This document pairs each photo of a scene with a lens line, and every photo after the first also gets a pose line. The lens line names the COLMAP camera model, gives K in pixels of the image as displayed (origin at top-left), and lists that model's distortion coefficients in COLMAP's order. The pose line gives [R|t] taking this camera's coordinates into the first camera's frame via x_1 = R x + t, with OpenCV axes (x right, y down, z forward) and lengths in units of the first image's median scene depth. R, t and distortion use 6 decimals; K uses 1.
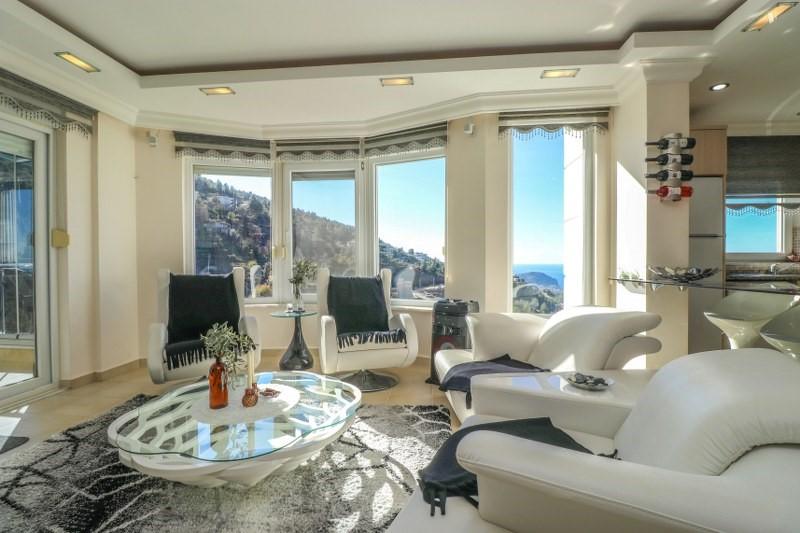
lens RADIAL K [[369.9, 0, 399.4], [0, 369.9, 265.3], [0, 0, 1]] dist [0.005332, -0.014868]
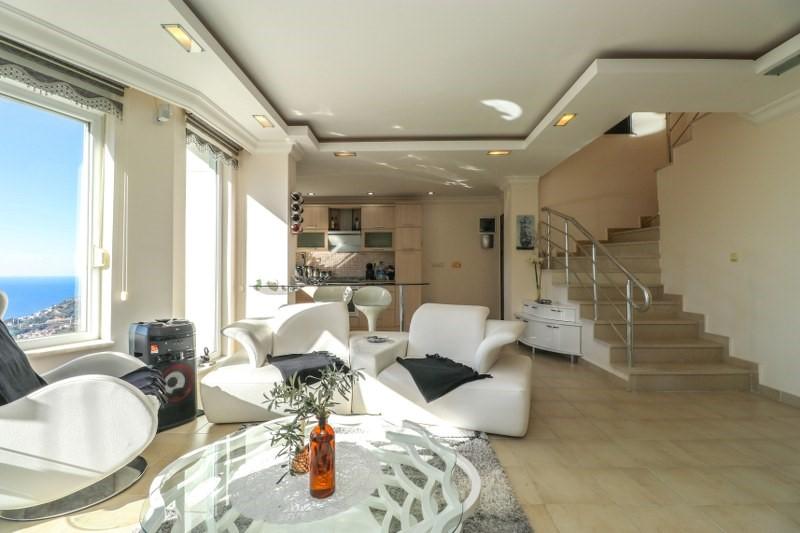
lens RADIAL K [[369.9, 0, 399.4], [0, 369.9, 265.3], [0, 0, 1]] dist [0.005332, -0.014868]
pose [[-0.072618, 0.019326, 0.997173, -0.612055], [0.011491, 0.999762, -0.018540, -0.005490], [-0.997294, 0.010113, -0.072822, 0.474973]]
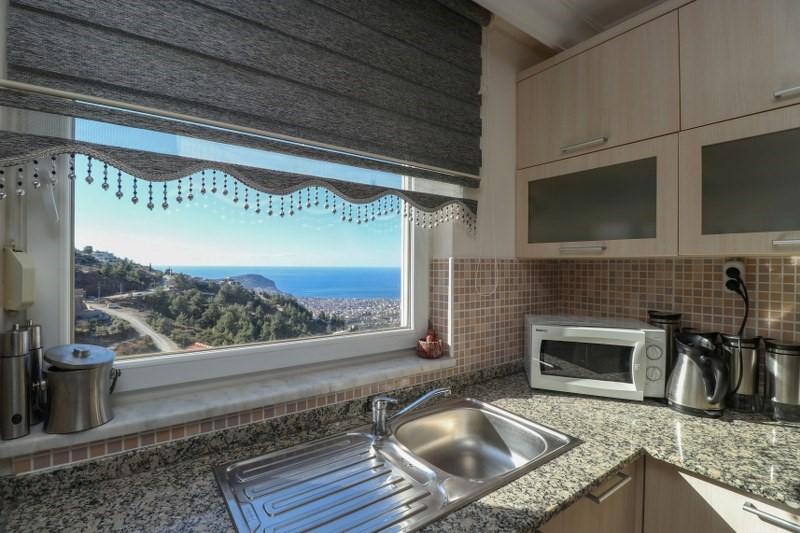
lens RADIAL K [[369.9, 0, 399.4], [0, 369.9, 265.3], [0, 0, 1]] dist [0.005332, -0.014868]
pose [[0.746343, 0.003722, 0.665551, 0.852169], [-0.000023, 0.999985, -0.005566, -0.104710], [-0.665561, 0.004139, 0.746332, 0.783076]]
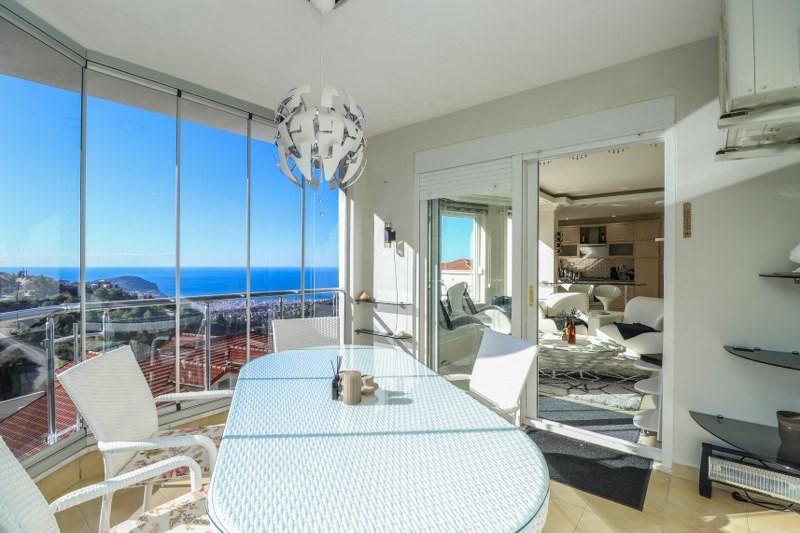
lens RADIAL K [[369.9, 0, 399.4], [0, 369.9, 265.3], [0, 0, 1]] dist [0.005332, -0.014868]
pose [[0.551401, 0.000323, 0.834240, -1.611152], [0.005574, 0.999976, -0.004072, -0.060659], [-0.834221, 0.006895, 0.551387, 0.319476]]
